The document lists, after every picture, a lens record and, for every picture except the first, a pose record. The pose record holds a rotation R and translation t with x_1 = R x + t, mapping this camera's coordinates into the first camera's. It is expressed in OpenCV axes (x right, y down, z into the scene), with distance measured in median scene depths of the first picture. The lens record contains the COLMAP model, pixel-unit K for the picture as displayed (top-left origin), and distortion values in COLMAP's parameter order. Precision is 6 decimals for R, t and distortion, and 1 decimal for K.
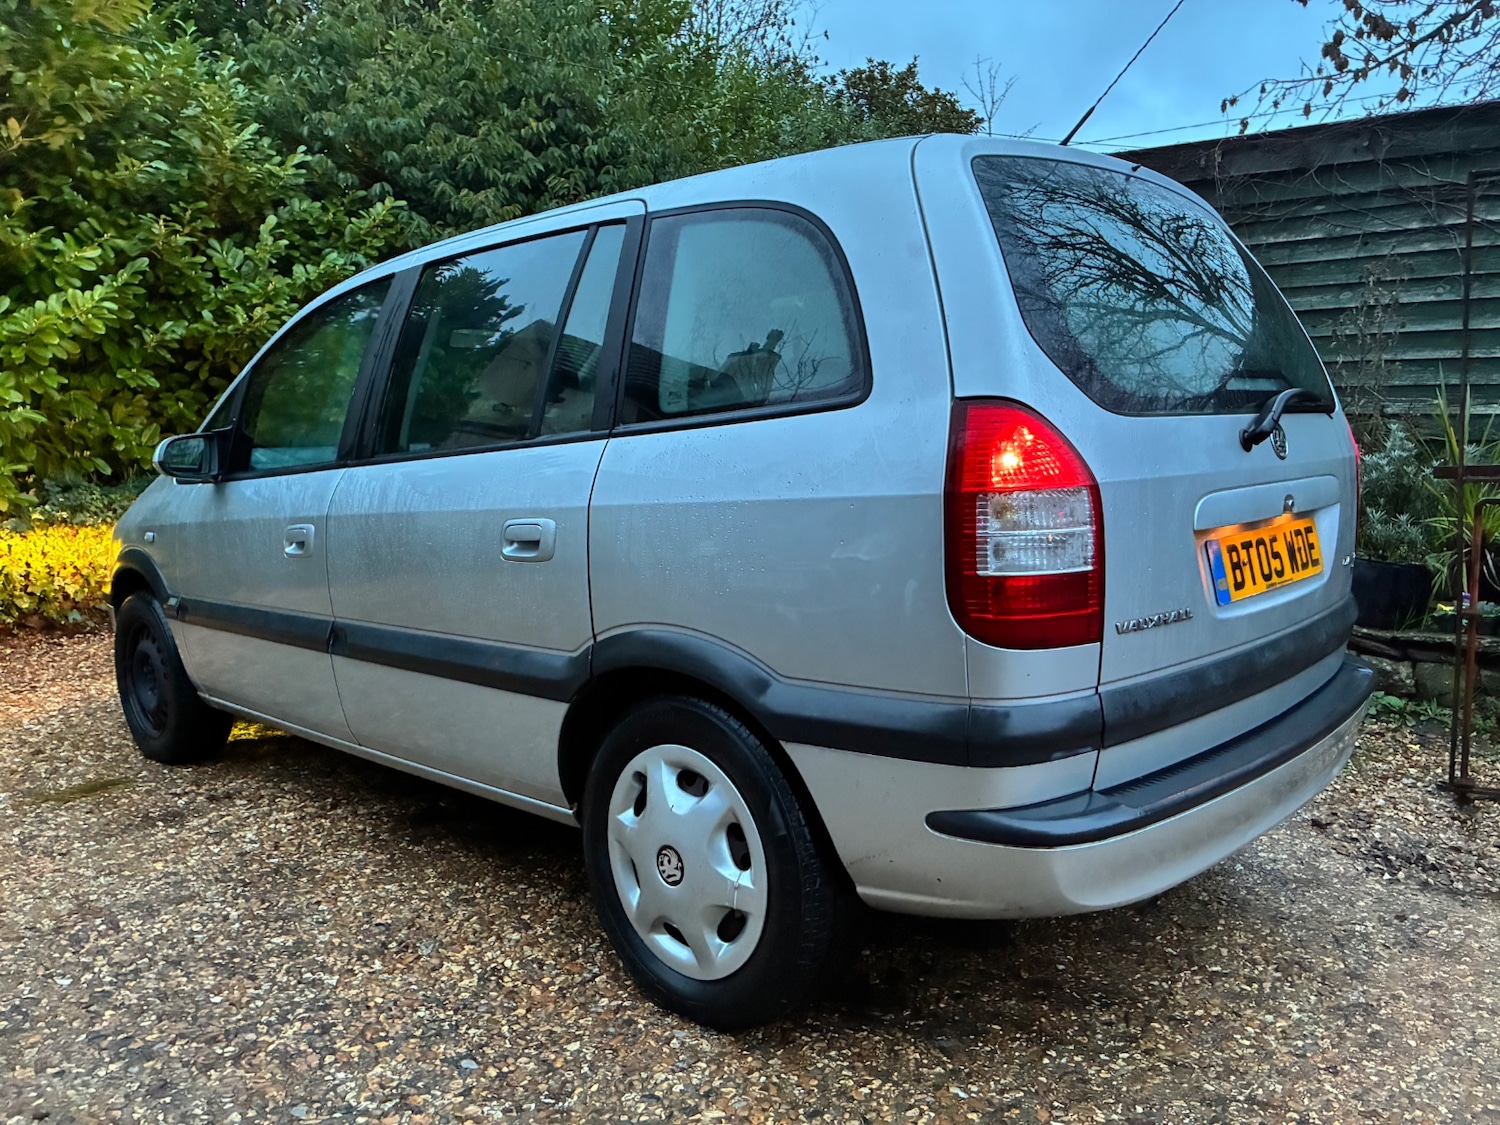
lens RADIAL K [[1135.7, 0, 754.7], [0, 1135.7, 565.0], [0, 0, 1]] dist [0.080308, -0.109887]
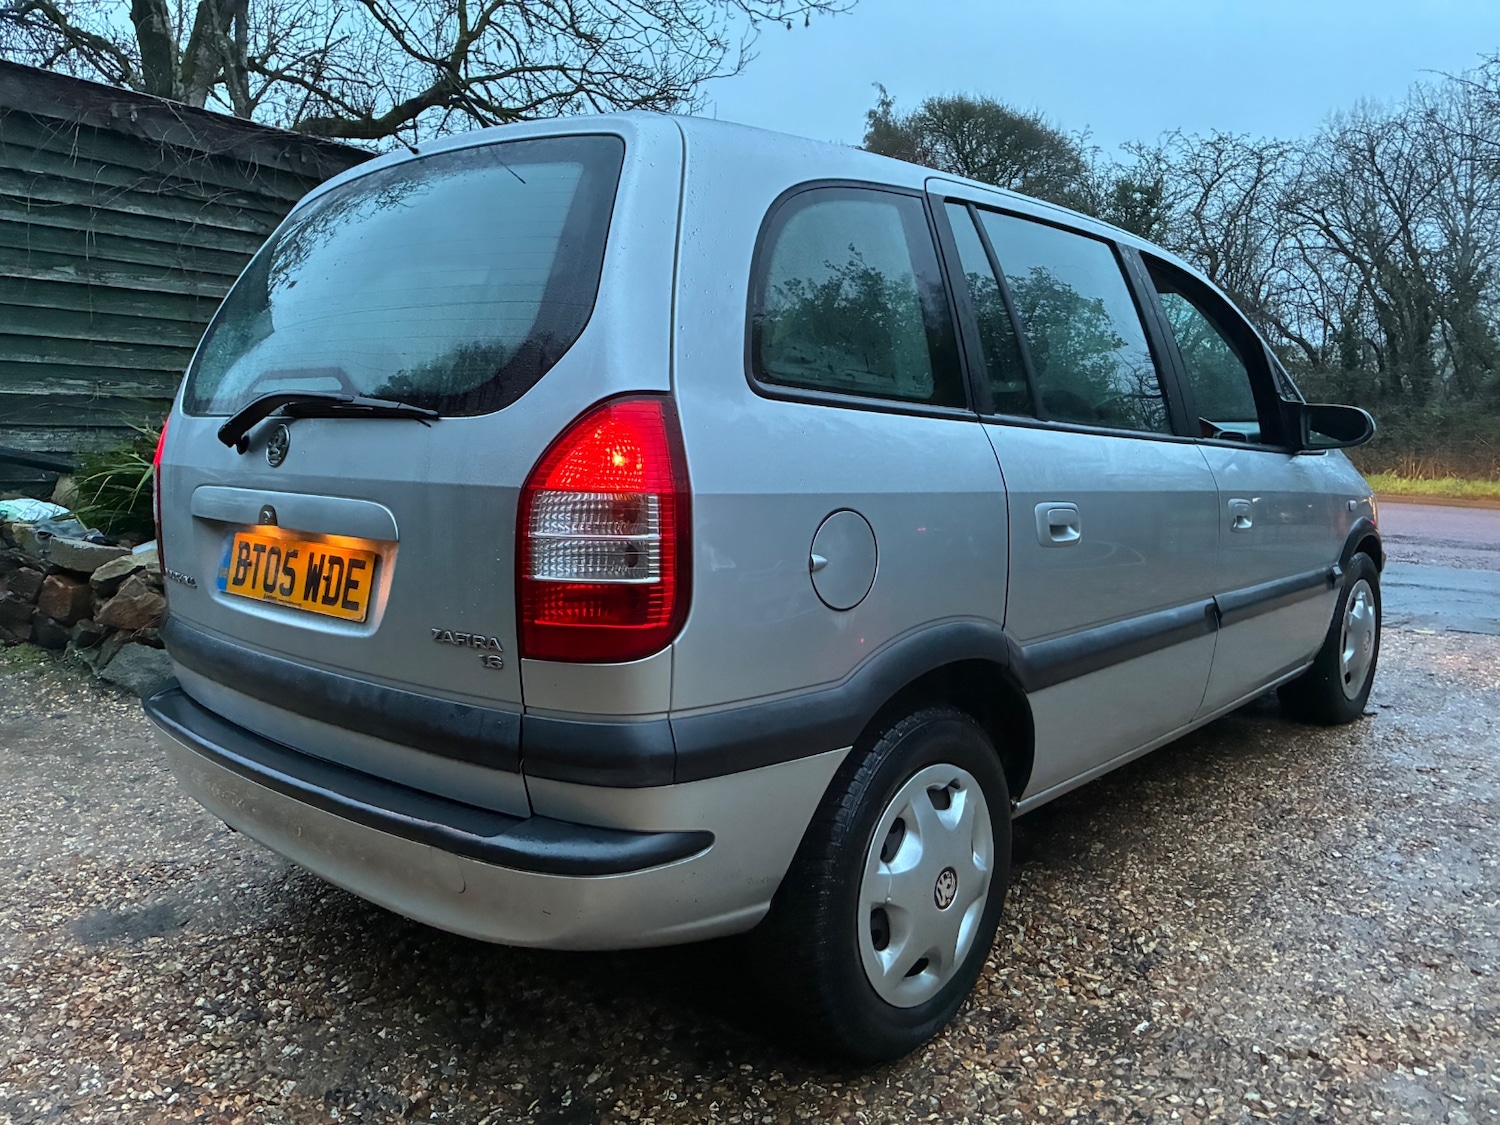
lens RADIAL K [[1136.9, 0, 745.5], [0, 1136.9, 560.8], [0, 0, 1]] dist [0.086529, -0.119699]
pose [[-0.116136, -0.117163, 0.986299, -0.763141], [0.113110, 0.984998, 0.130327, -0.096337], [-0.986772, 0.126696, -0.101141, 0.873368]]
